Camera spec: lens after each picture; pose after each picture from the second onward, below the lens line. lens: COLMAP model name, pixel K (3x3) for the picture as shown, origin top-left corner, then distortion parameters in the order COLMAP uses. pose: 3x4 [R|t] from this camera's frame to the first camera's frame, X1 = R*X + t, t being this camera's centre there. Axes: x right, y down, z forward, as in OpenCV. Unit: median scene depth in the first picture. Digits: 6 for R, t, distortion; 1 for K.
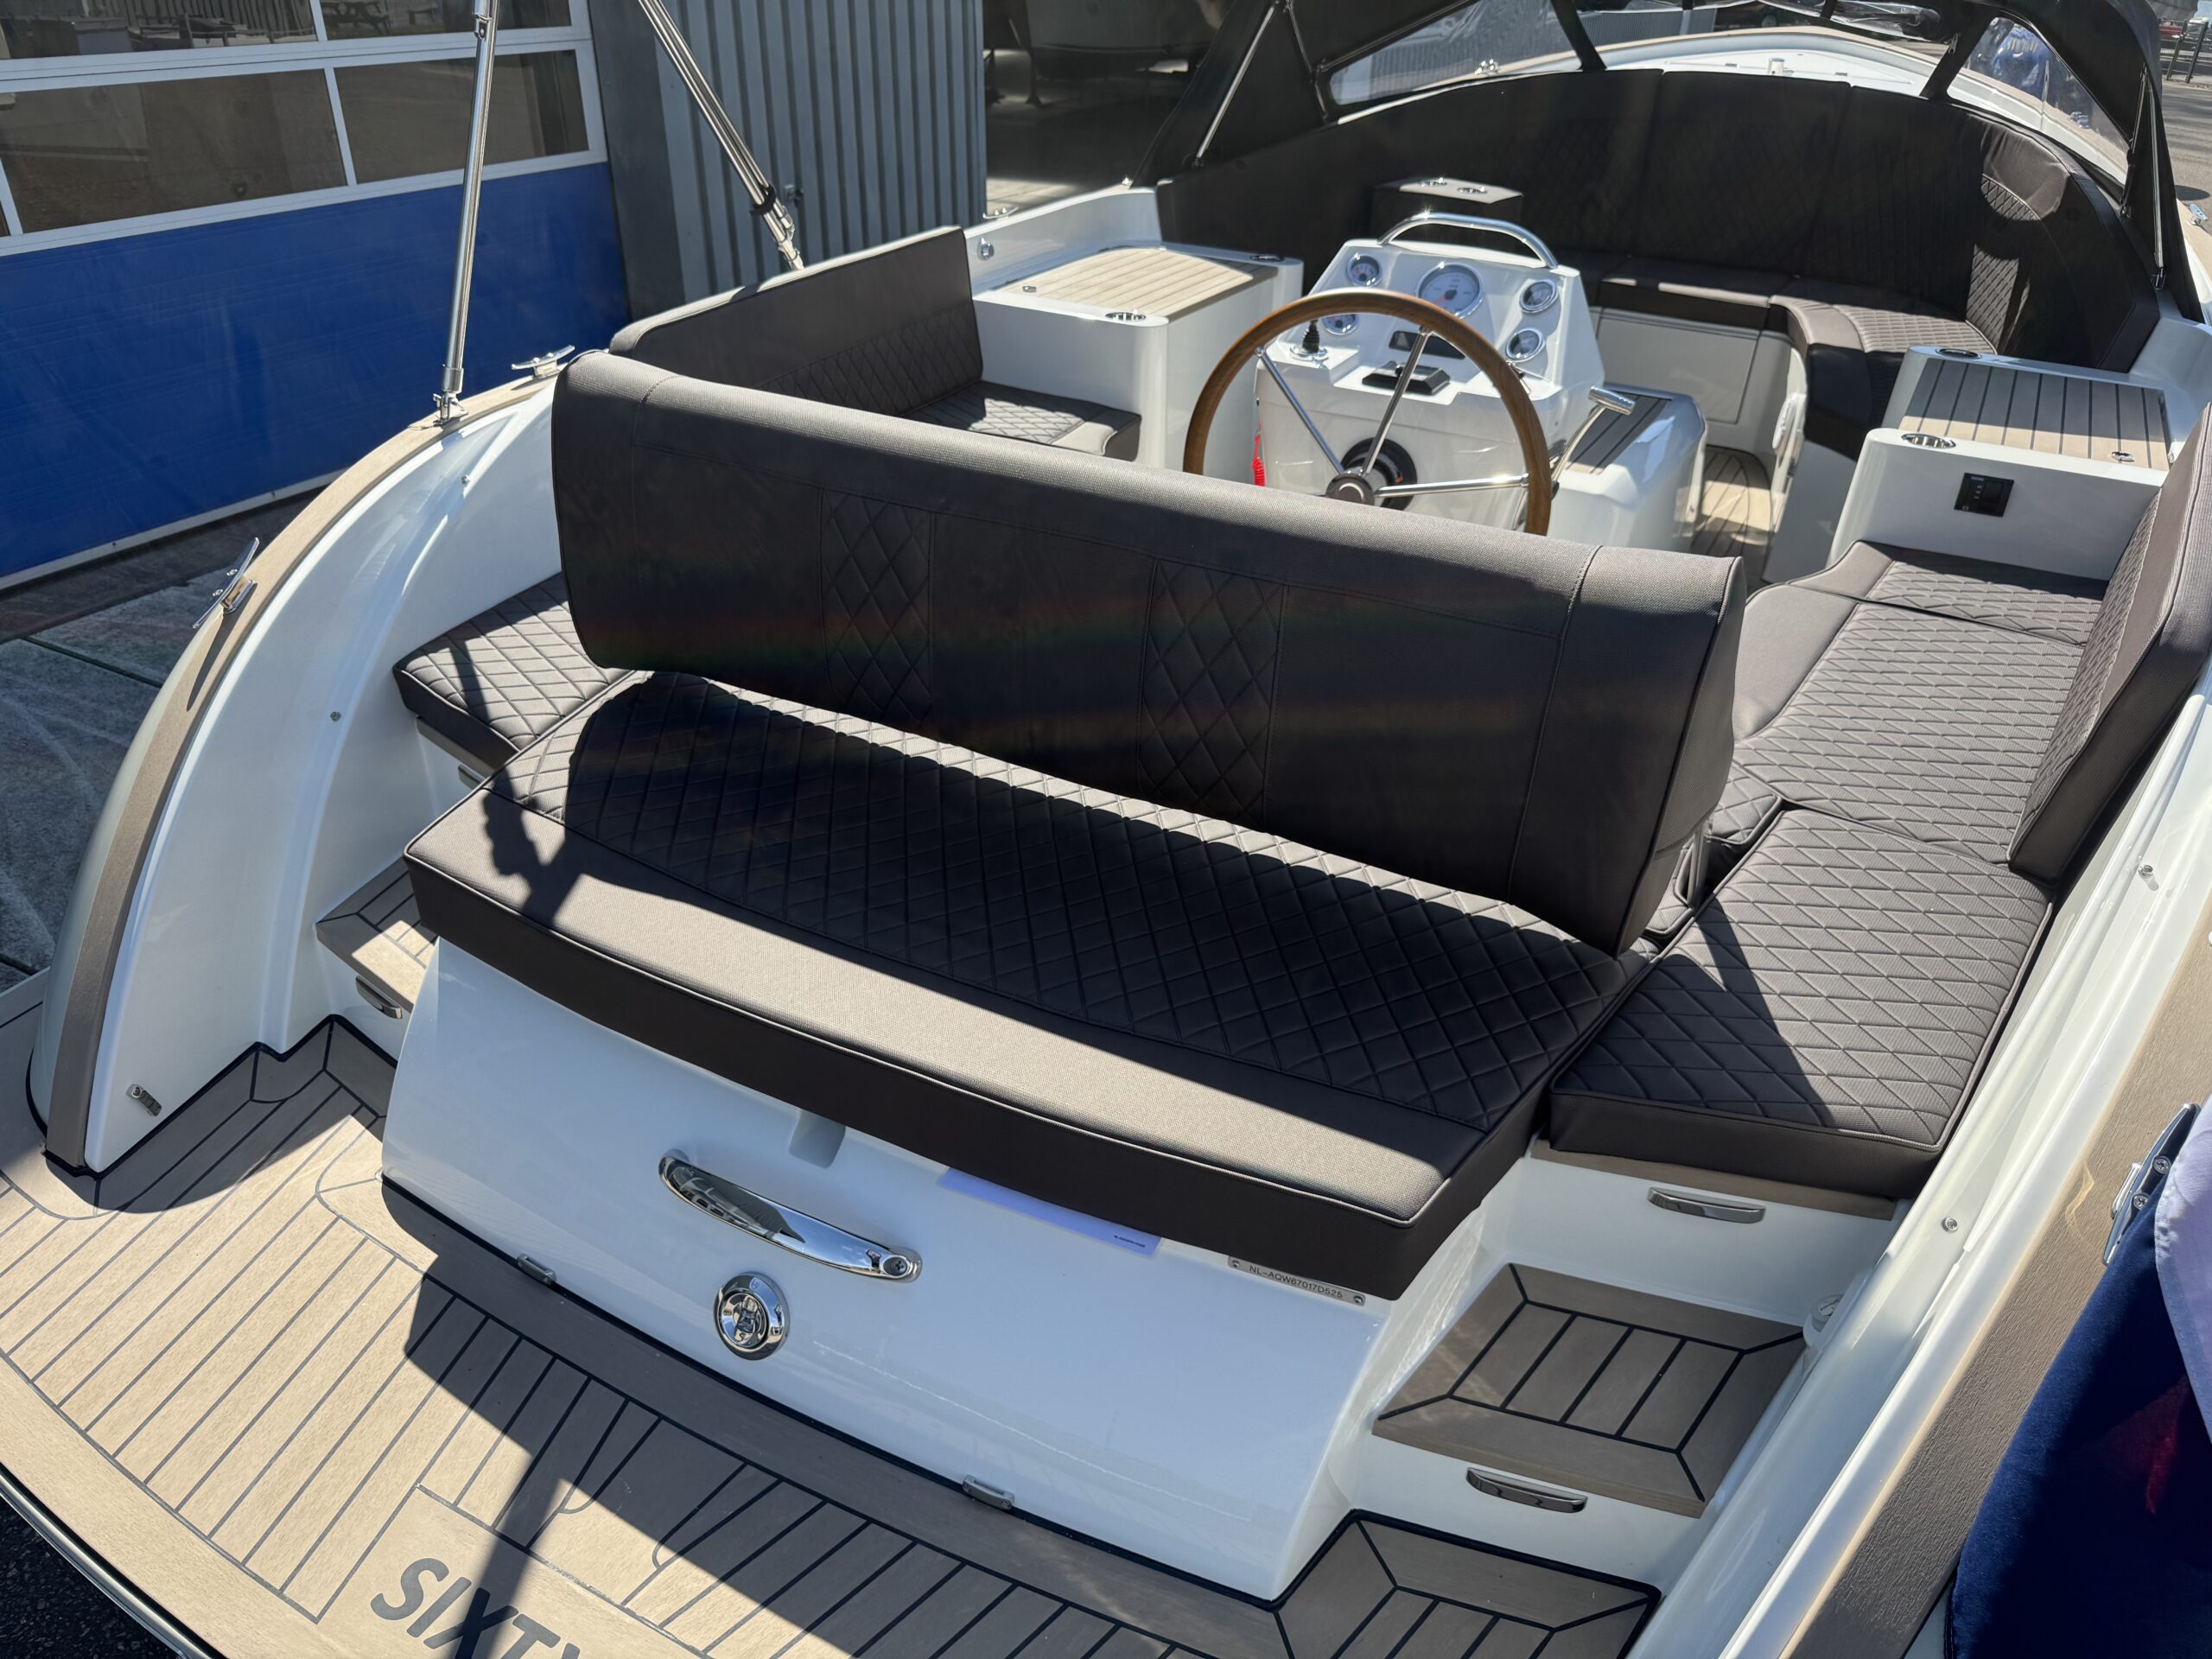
lens RADIAL K [[1553.0, 0, 1106.0], [0, 1553.0, 829.5], [0, 0, 1]] dist [-0.010194, 0.005744]
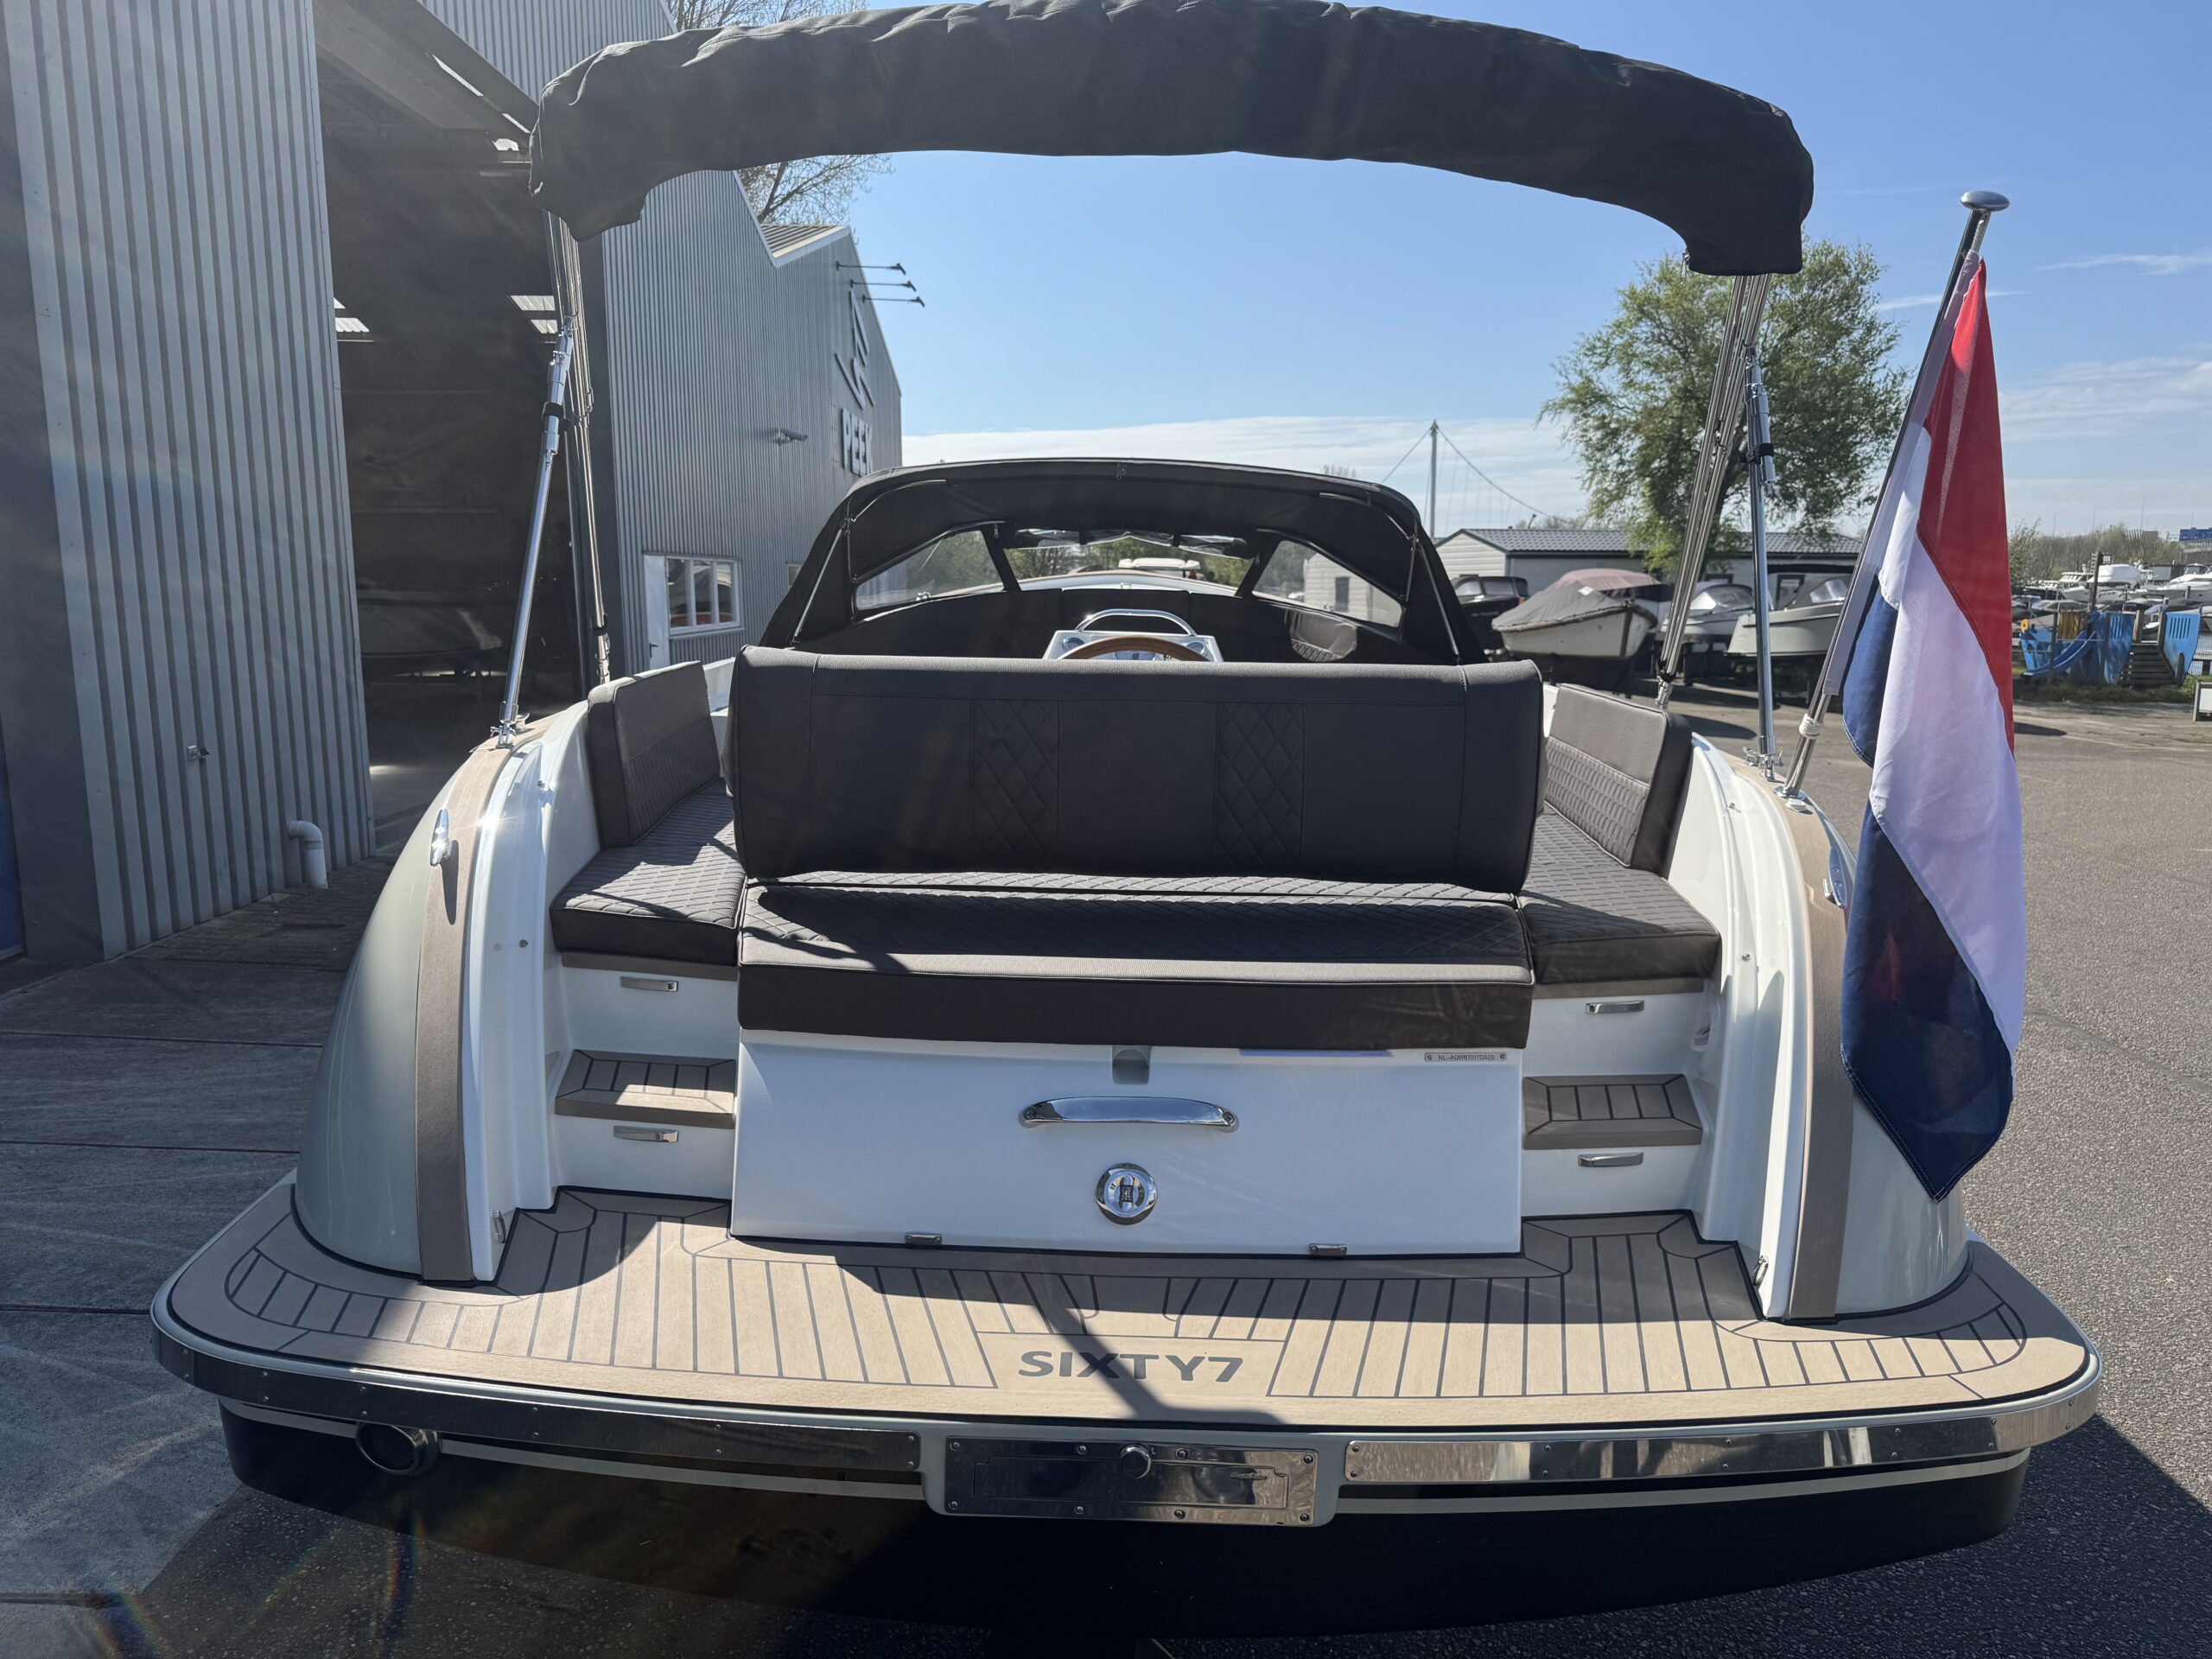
lens RADIAL K [[1535.7, 0, 1106.0], [0, 1535.7, 829.5], [0, 0, 1]] dist [0.081235, -0.163513]
pose [[0.888181, -0.091152, 0.450362, -0.507946], [0.244638, 0.923472, -0.295555, 0.251052], [-0.388956, 0.372682, 0.842509, -0.174715]]
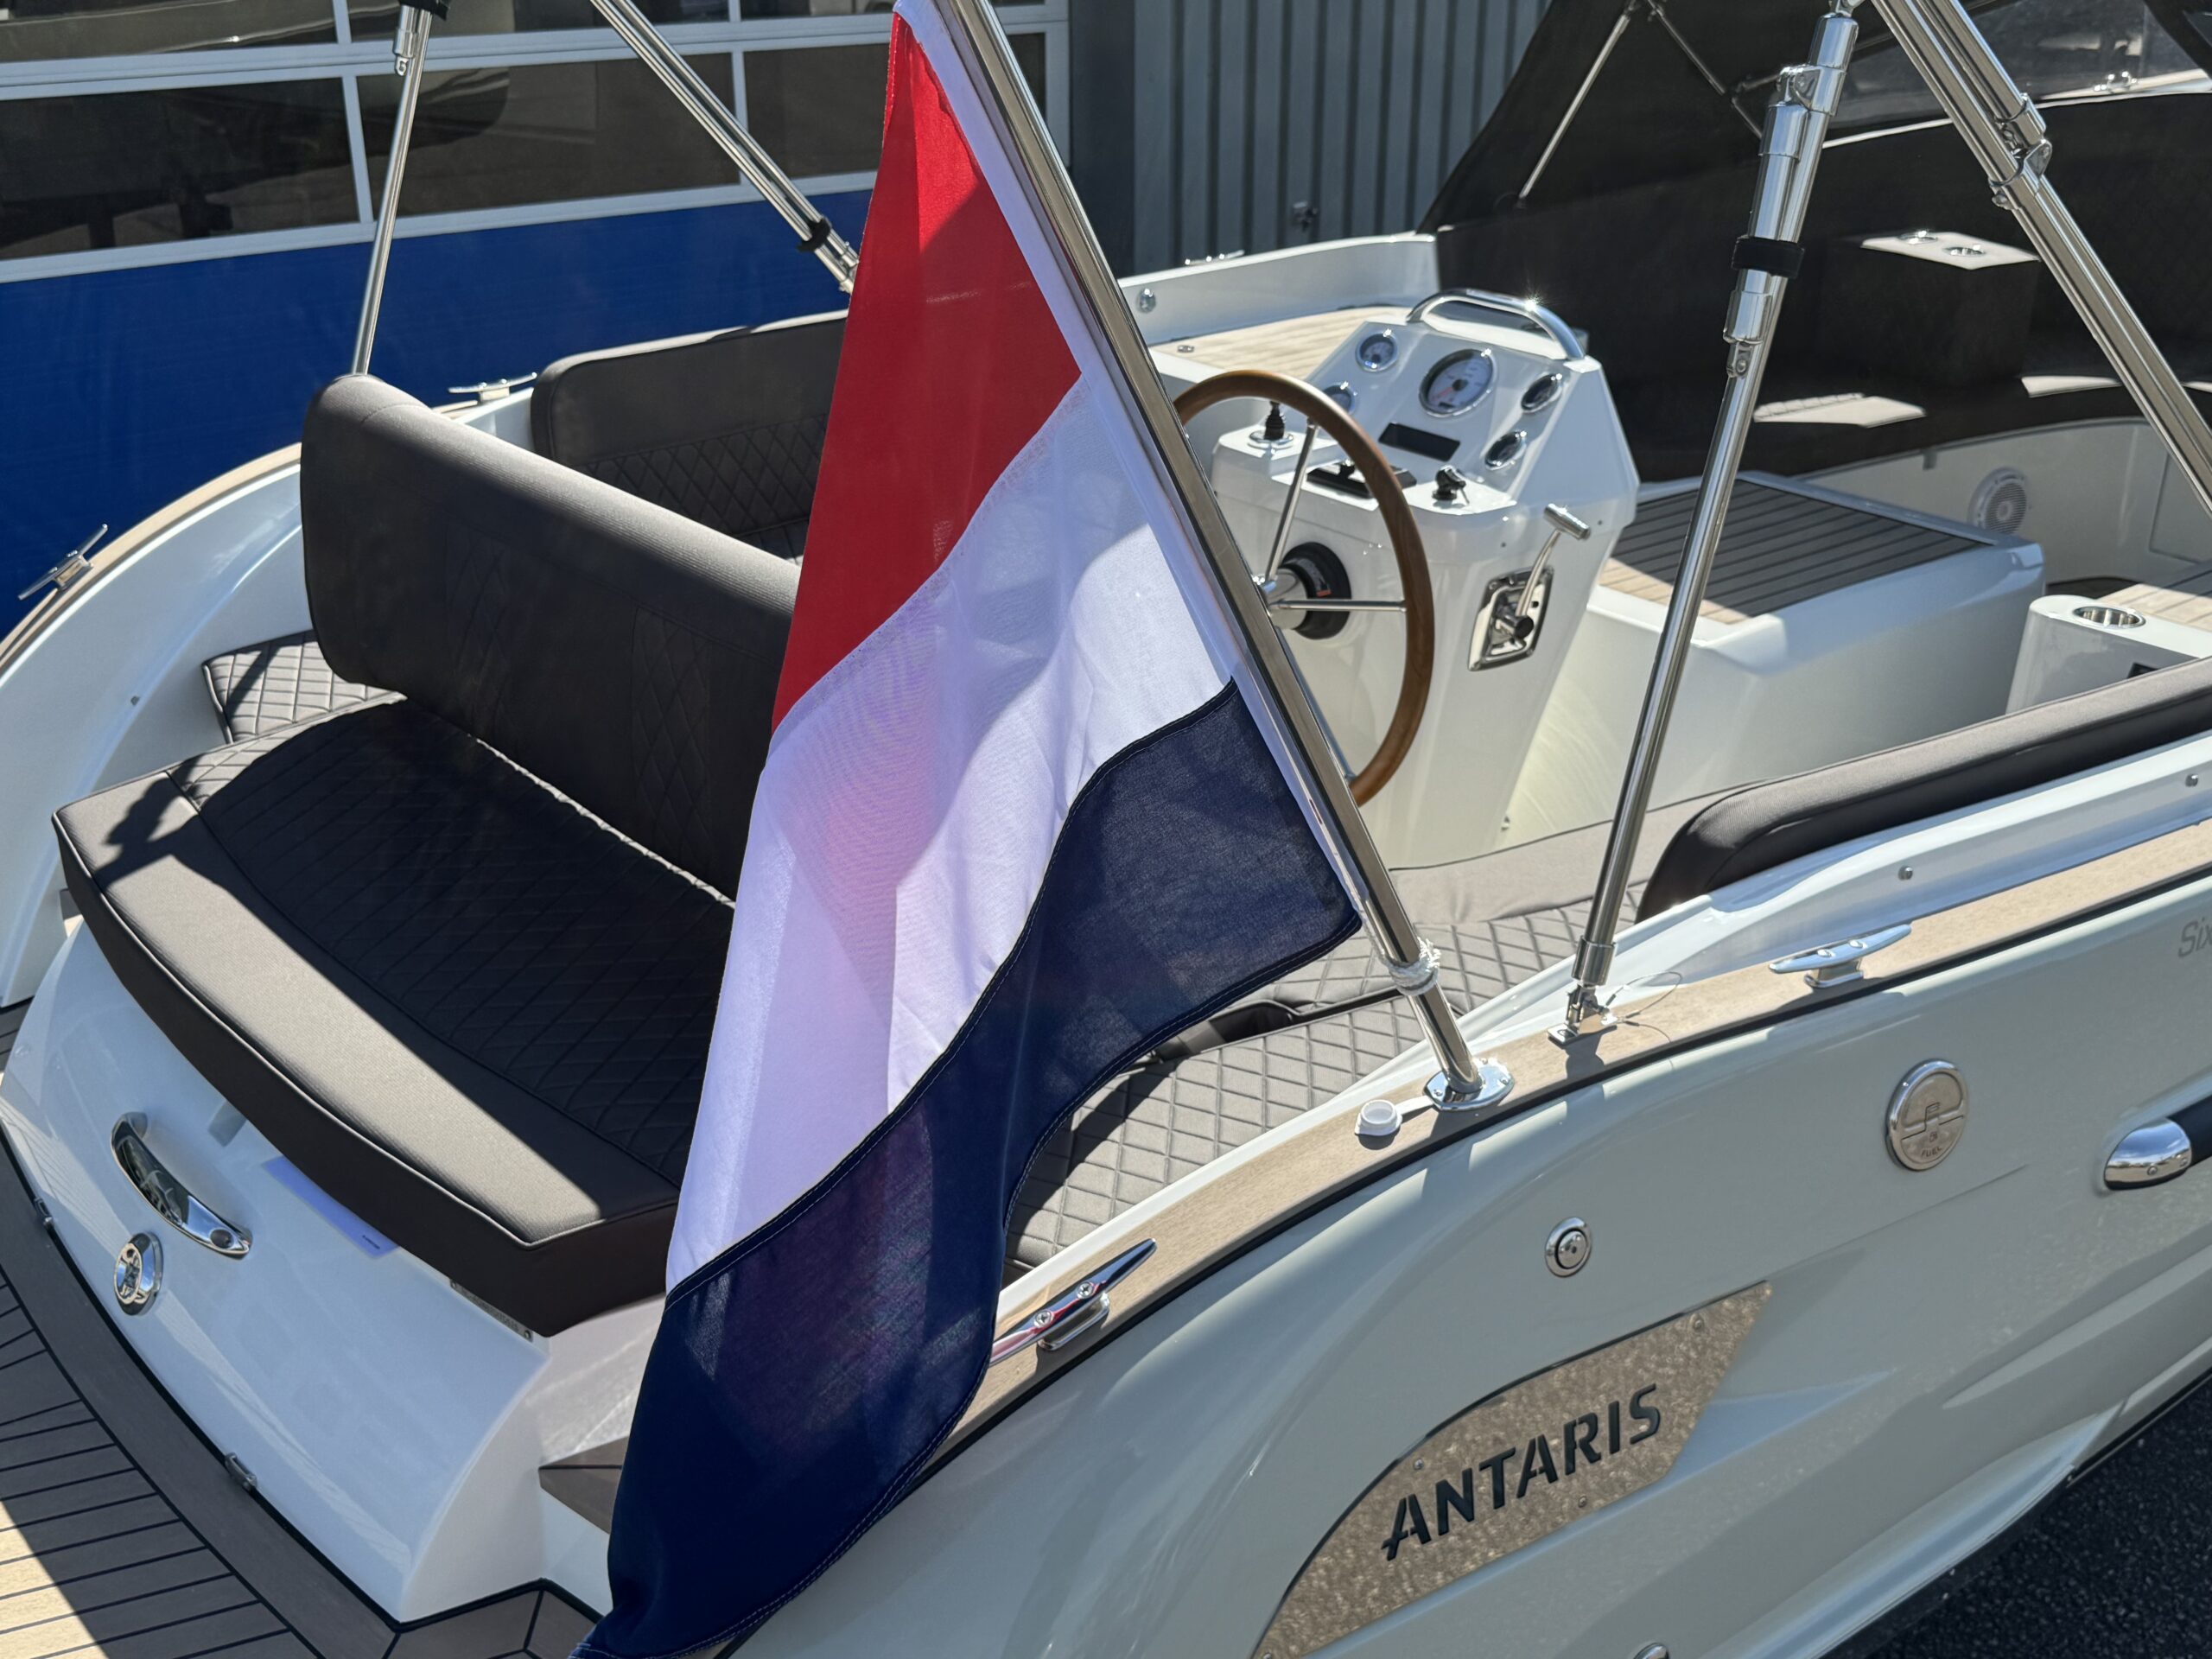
lens RADIAL K [[2238.4, 0, 1106.0], [0, 2238.4, 829.5], [0, 0, 1]] dist [0.101265, -0.210686]
pose [[0.928037, 0.133586, -0.347710, 0.520423], [-0.173644, 0.980996, -0.086568, 0.024213], [0.329538, 0.140716, 0.933597, -0.150678]]
